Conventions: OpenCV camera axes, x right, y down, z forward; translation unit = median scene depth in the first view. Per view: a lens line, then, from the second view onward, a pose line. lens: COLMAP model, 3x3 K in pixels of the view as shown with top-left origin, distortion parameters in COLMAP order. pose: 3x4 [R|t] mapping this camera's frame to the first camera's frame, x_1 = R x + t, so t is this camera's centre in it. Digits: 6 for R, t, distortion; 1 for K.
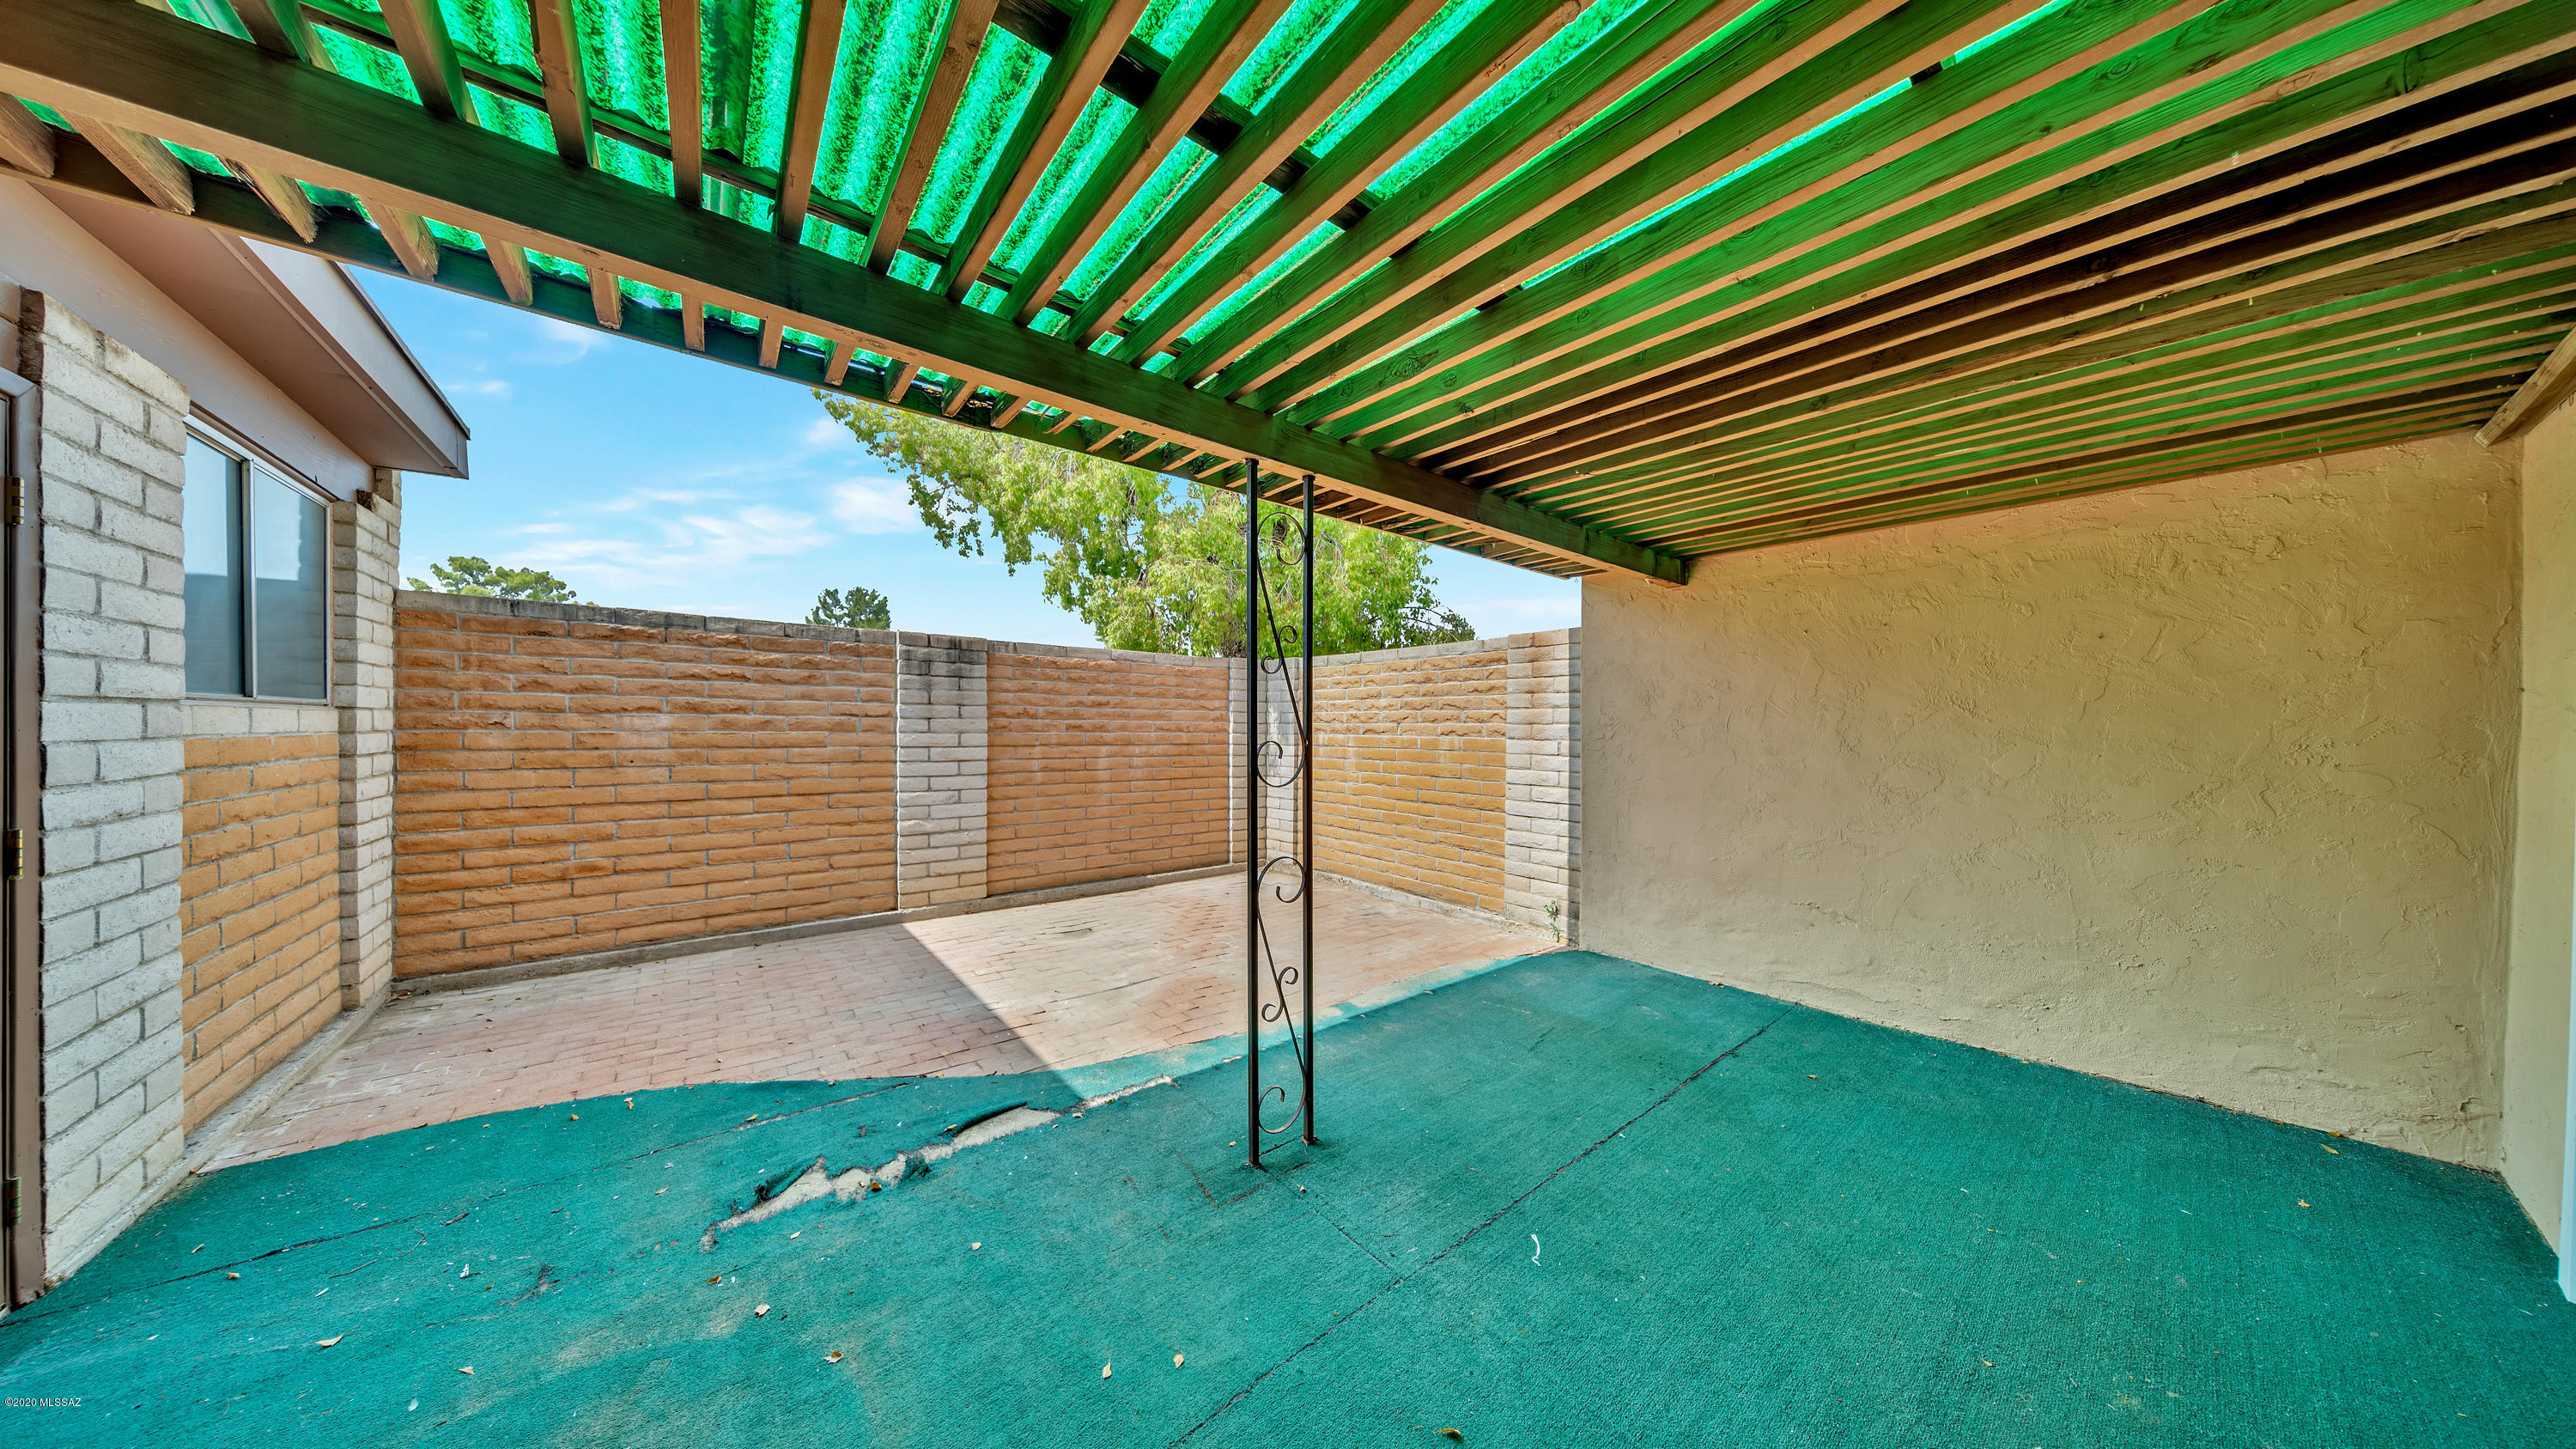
lens RADIAL K [[729.2, 0, 1272.8], [0, 729.2, 712.8], [0, 0, 1]] dist [-0.000443, -0.000009]
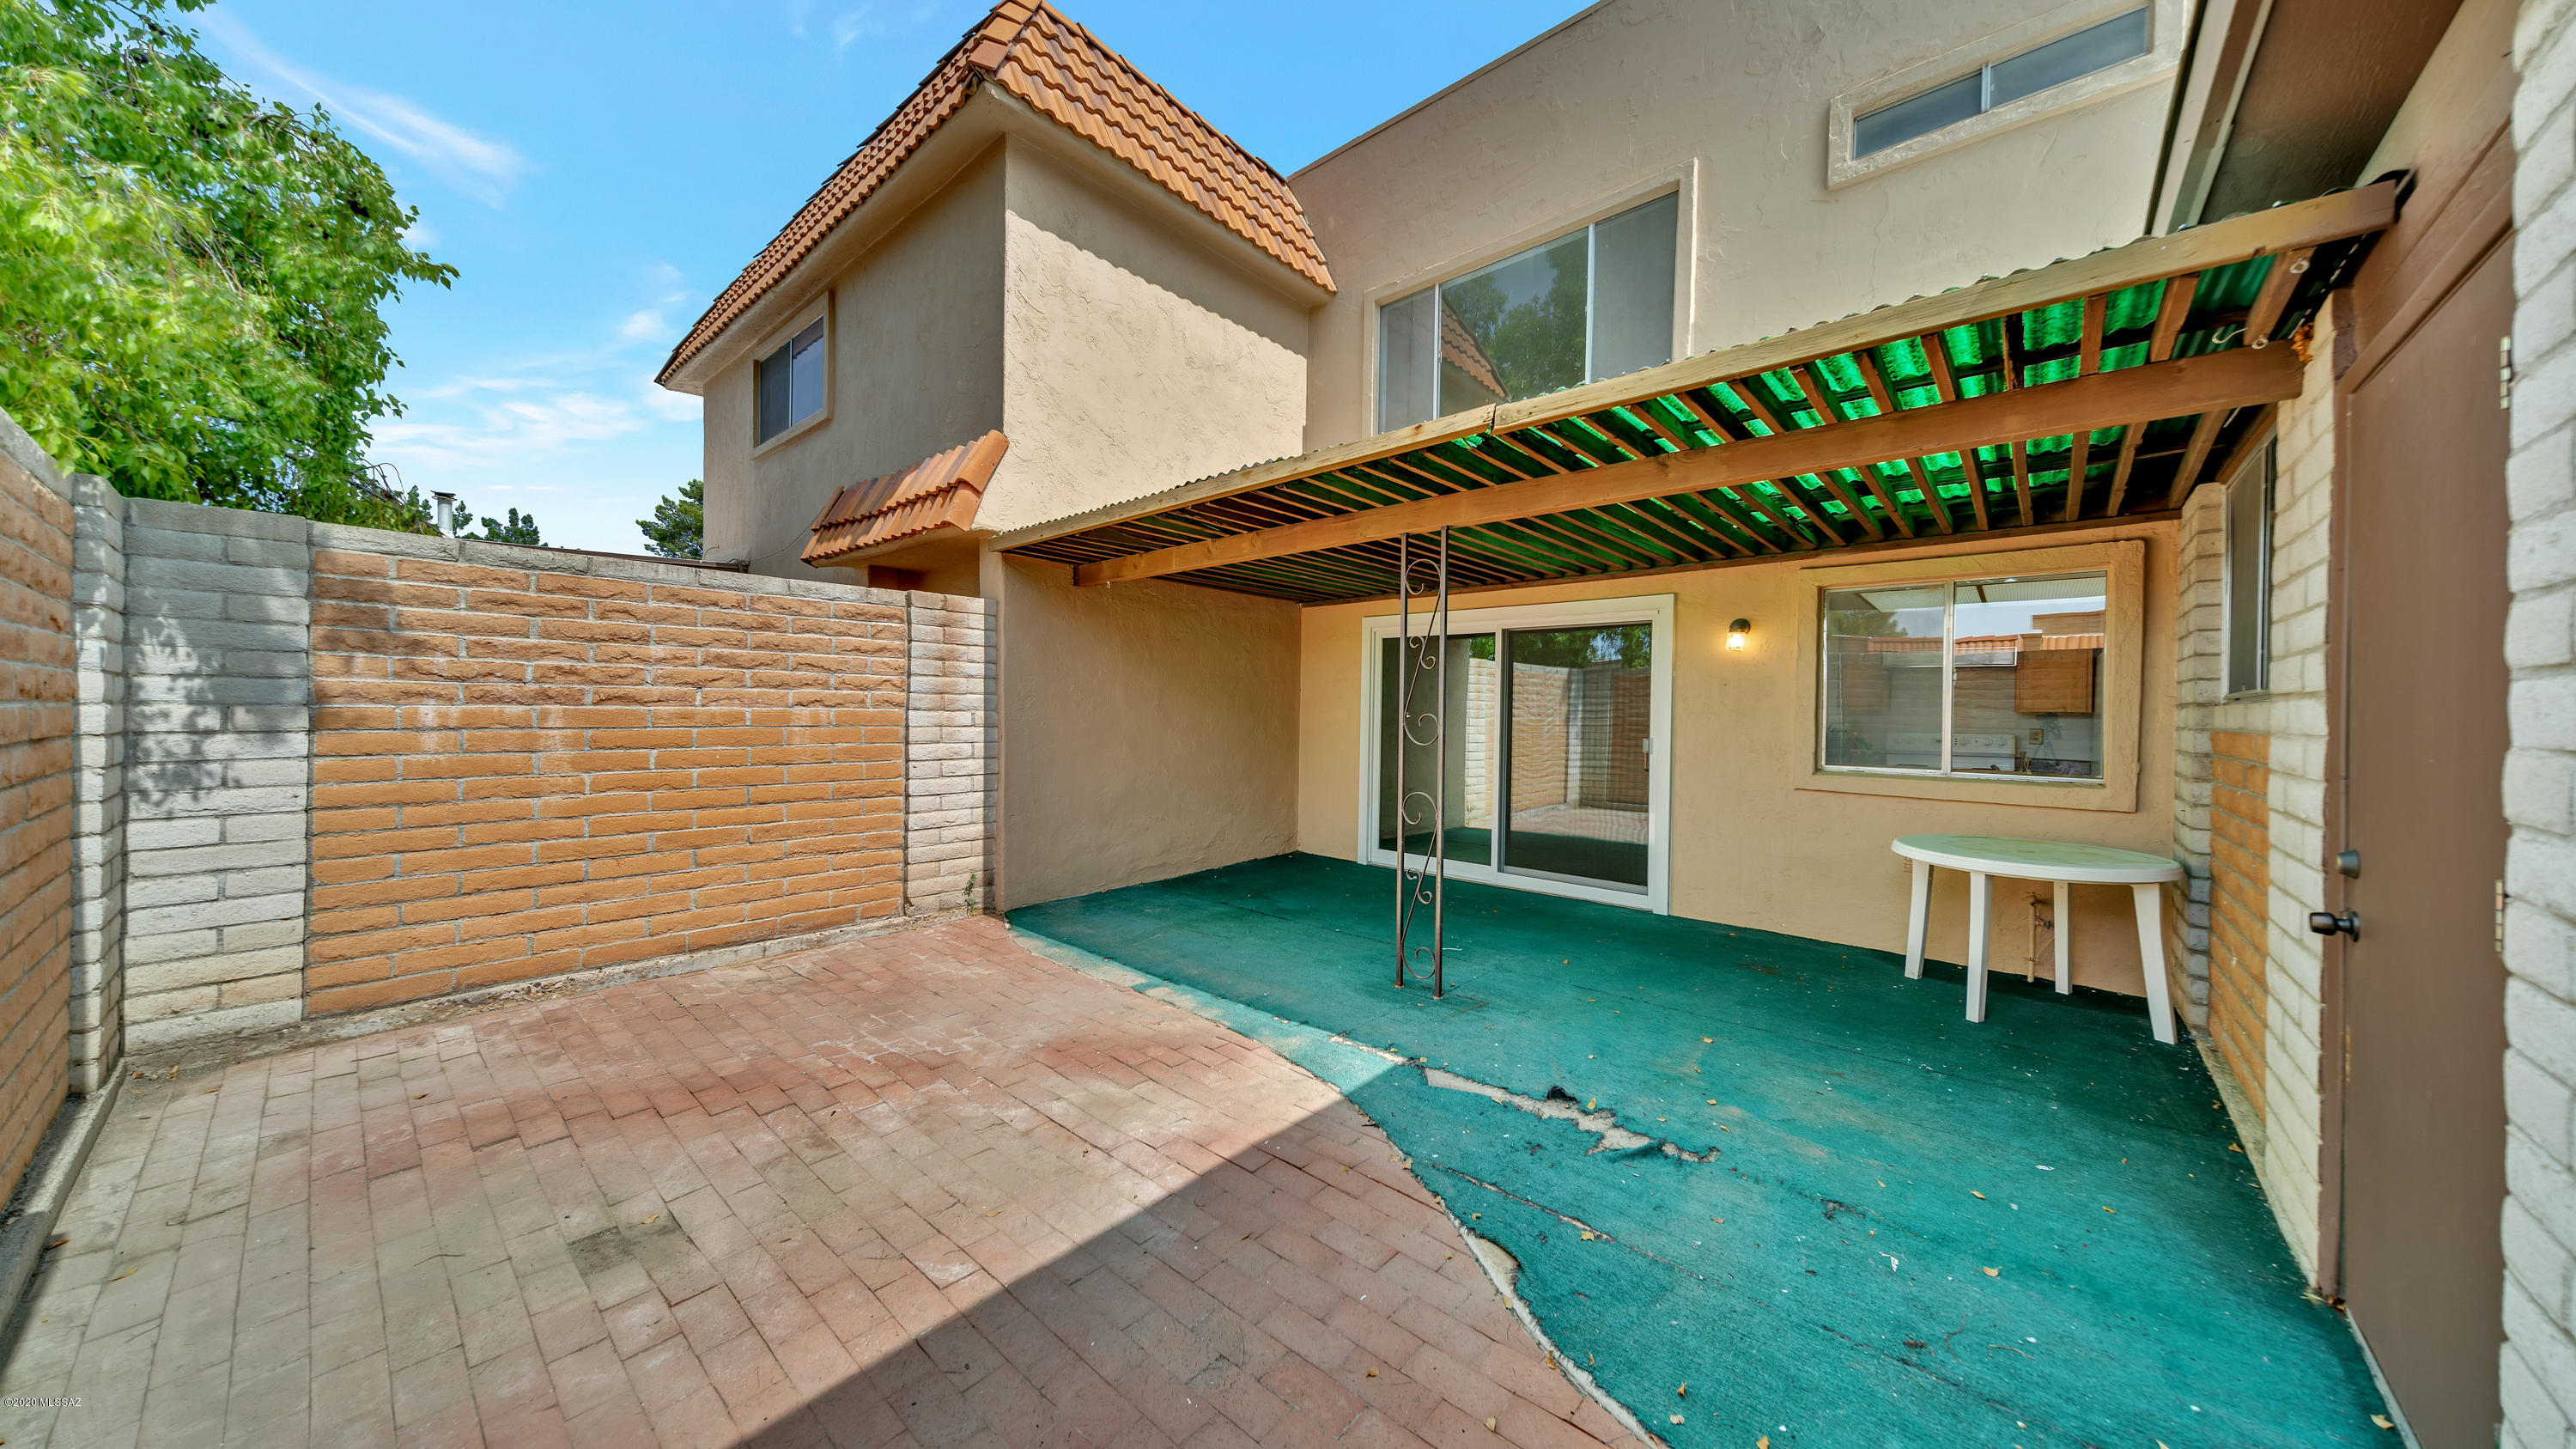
lens RADIAL K [[843.1, 0, 1295.9], [0, 843.1, 710.4], [0, 0, 1]] dist [0.011251, -0.000034]
pose [[-0.189625, -0.014147, 0.981755, -0.804195], [-0.036084, 0.999321, 0.007430, 0.012939], [-0.981193, -0.034017, -0.190007, 0.791406]]
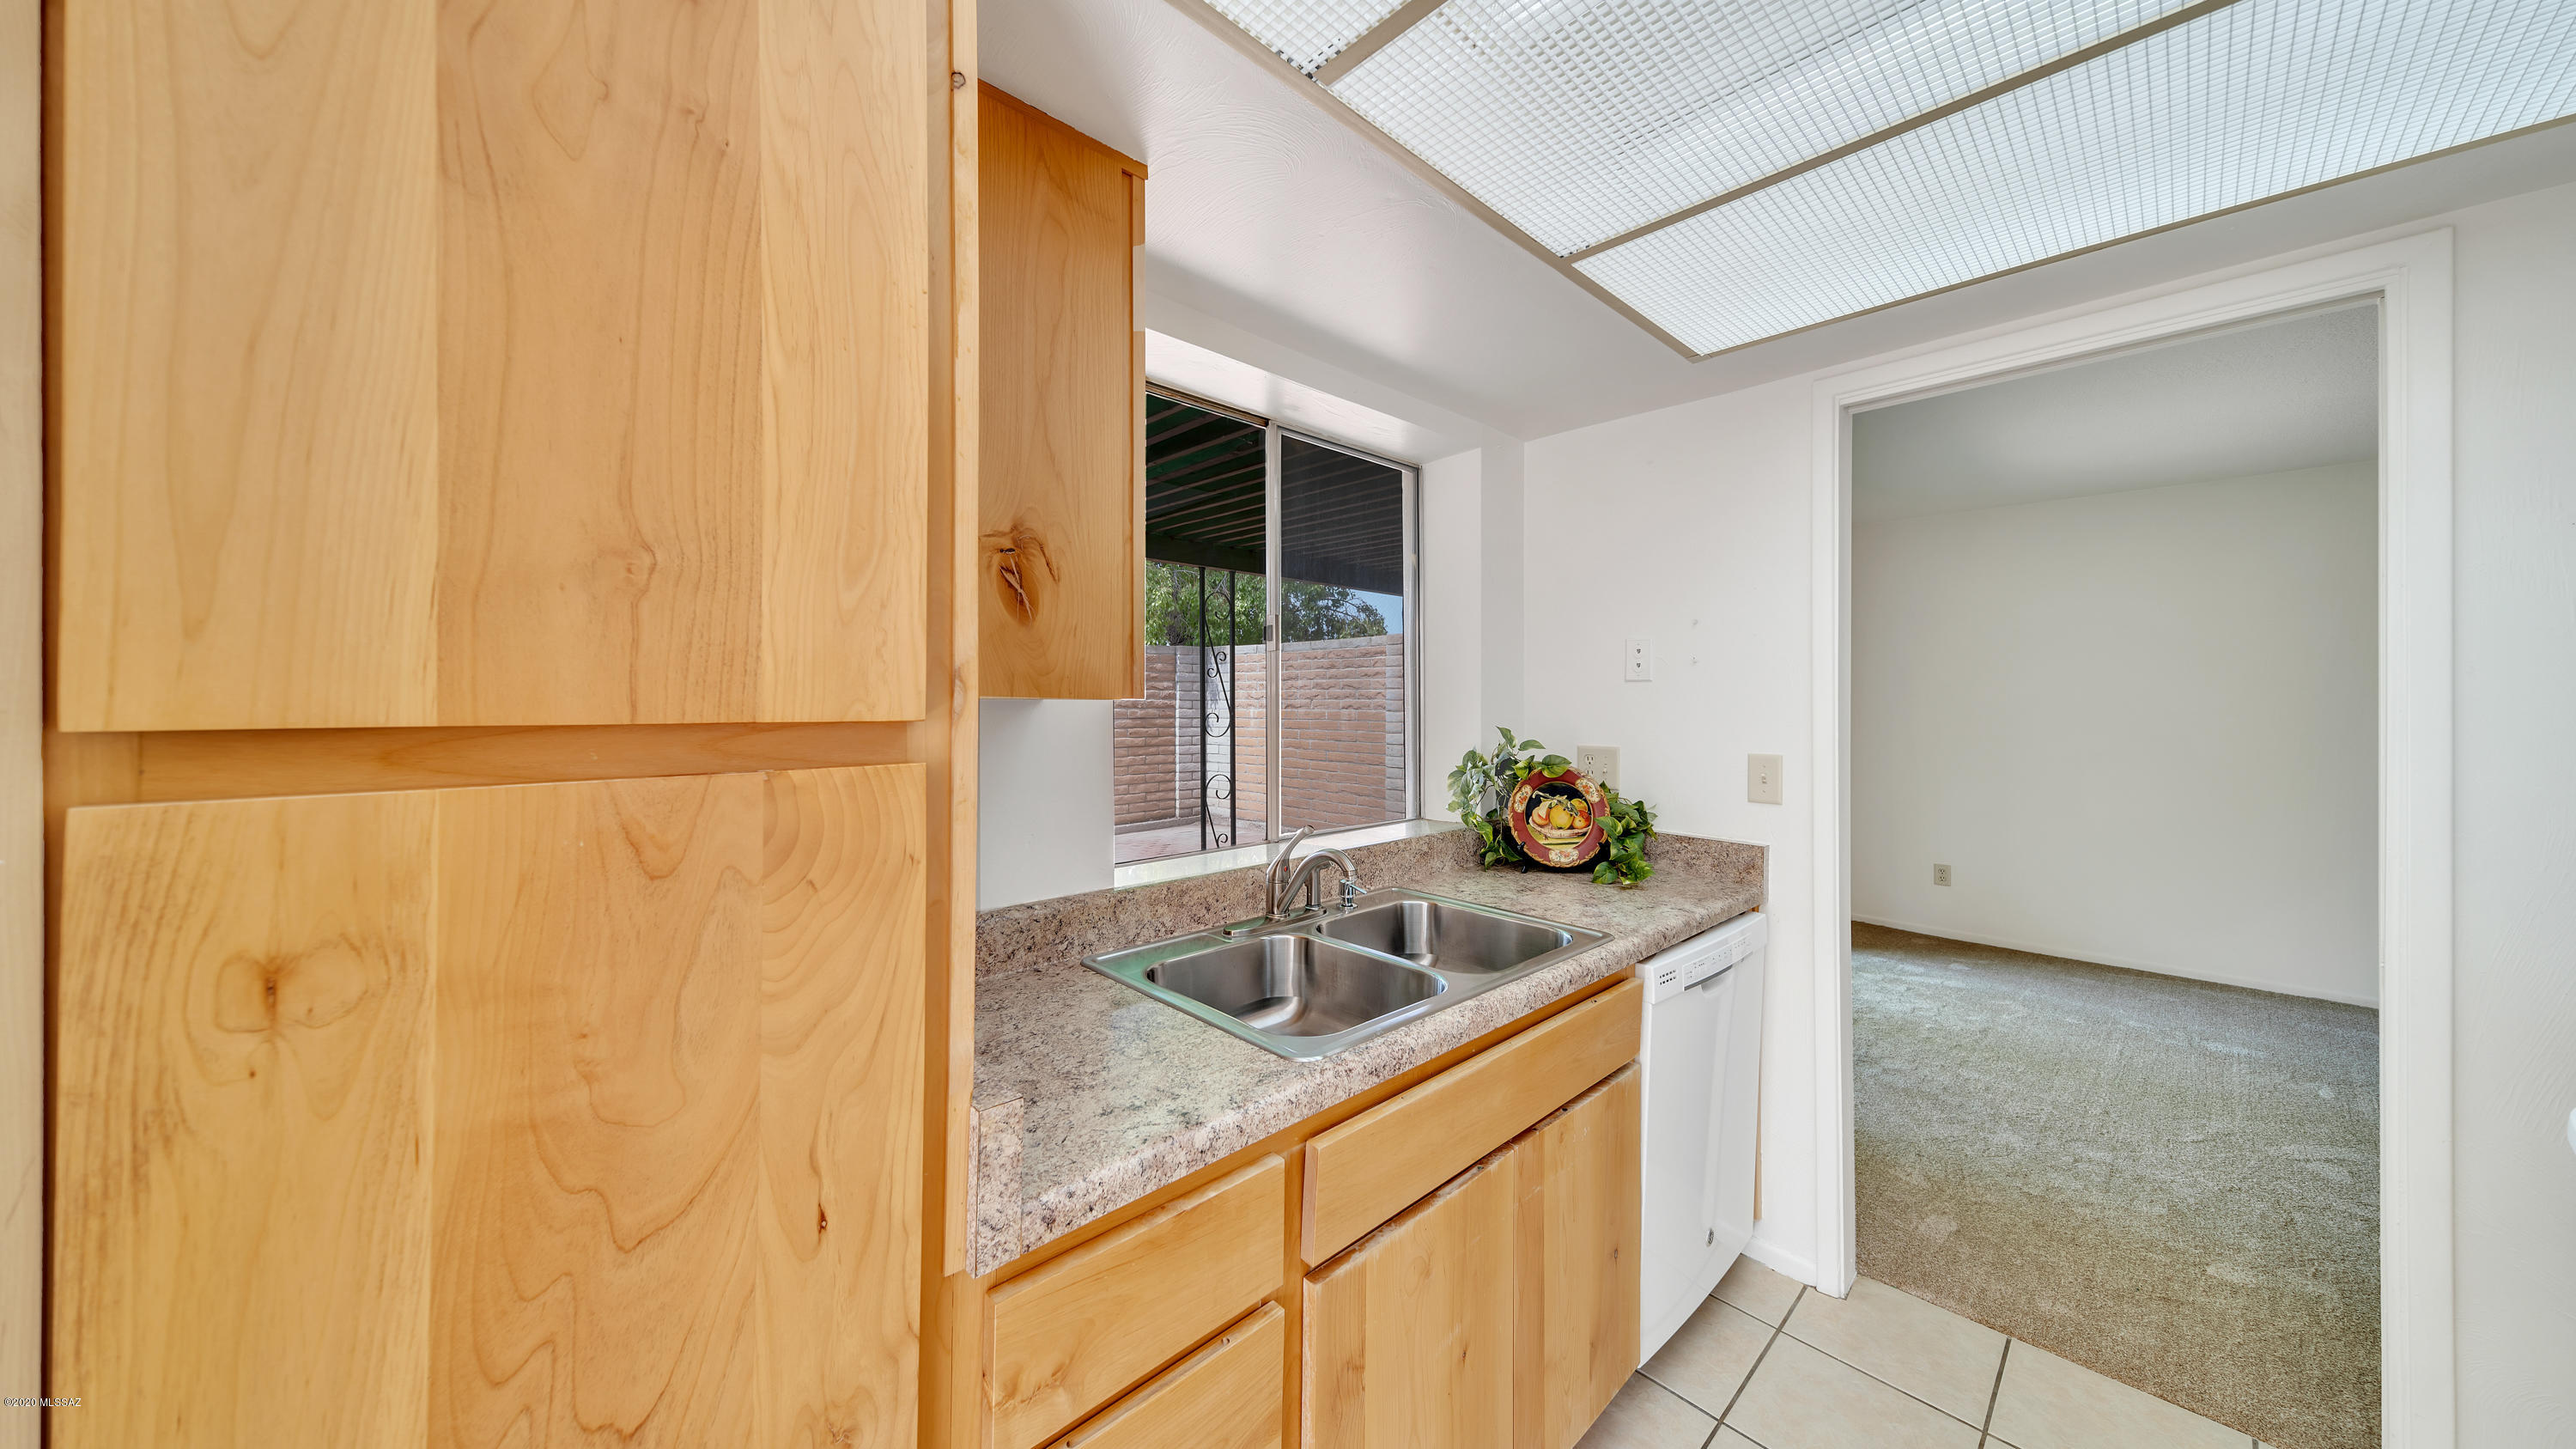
lens RADIAL K [[843.1, 0, 1295.9], [0, 843.1, 710.4], [0, 0, 1]] dist [0.011251, -0.000034]
pose [[0.994955, -0.008811, 0.099935, -0.002797], [0.005728, 0.999500, 0.031095, -0.016382], [-0.100159, -0.030366, 0.994508, -0.580322]]
